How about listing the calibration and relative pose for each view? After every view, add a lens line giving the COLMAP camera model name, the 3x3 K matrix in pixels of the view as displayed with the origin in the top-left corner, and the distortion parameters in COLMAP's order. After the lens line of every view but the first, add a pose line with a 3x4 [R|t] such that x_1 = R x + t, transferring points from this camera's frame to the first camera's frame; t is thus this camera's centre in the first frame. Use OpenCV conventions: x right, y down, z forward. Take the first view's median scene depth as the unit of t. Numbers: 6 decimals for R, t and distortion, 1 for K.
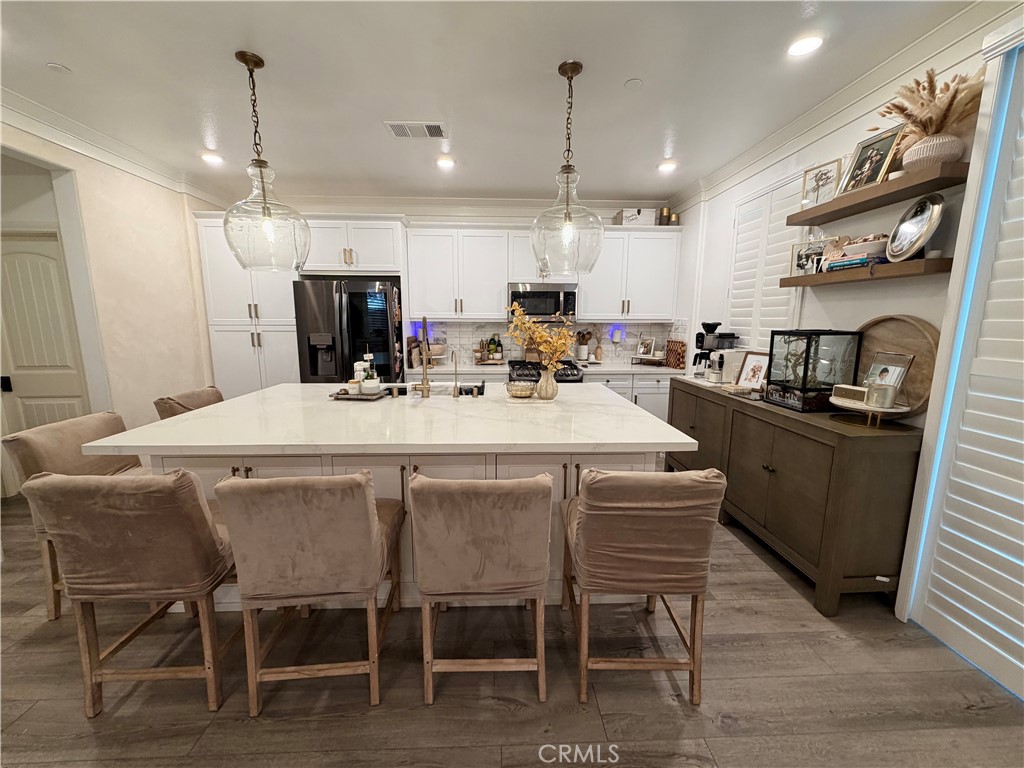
lens RADIAL K [[409.6, 0, 510.4], [0, 409.6, 383.3], [0, 0, 1]] dist [-0.000400, 0.000505]
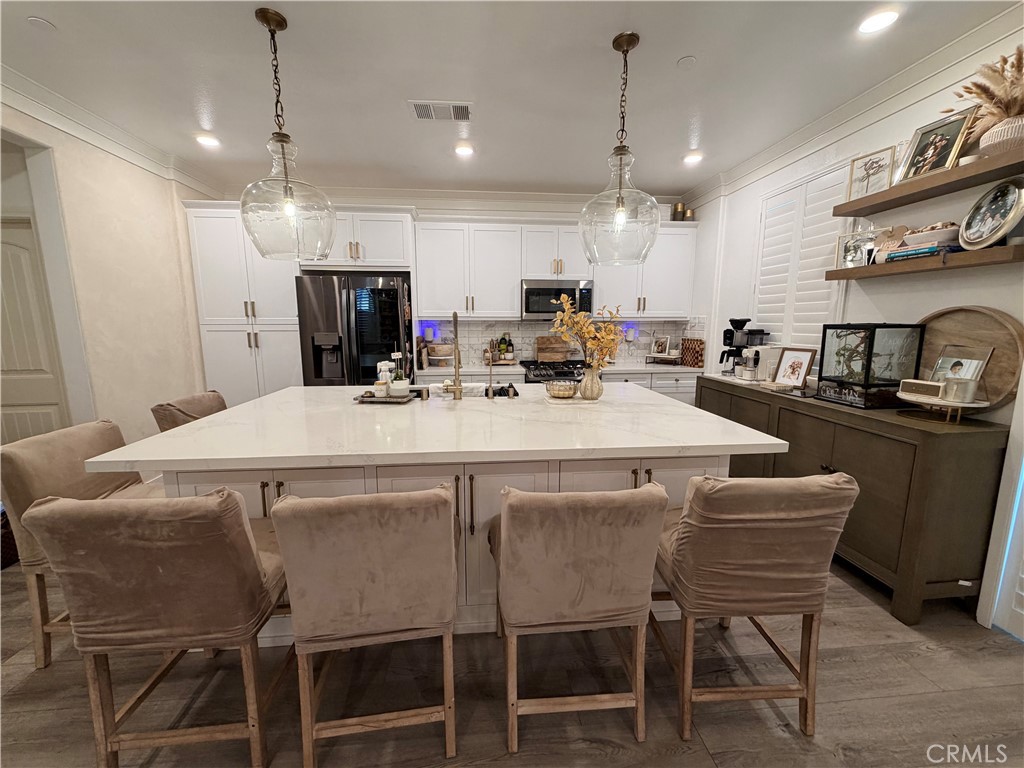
lens RADIAL K [[409.6, 0, 510.8], [0, 409.6, 383.4], [0, 0, 1]] dist [-0.000400, 0.000505]
pose [[0.998627, -0.011850, 0.051026, -0.175980], [0.012163, 0.999909, -0.005832, 0.006937], [-0.050953, 0.006445, 0.998680, 0.096961]]
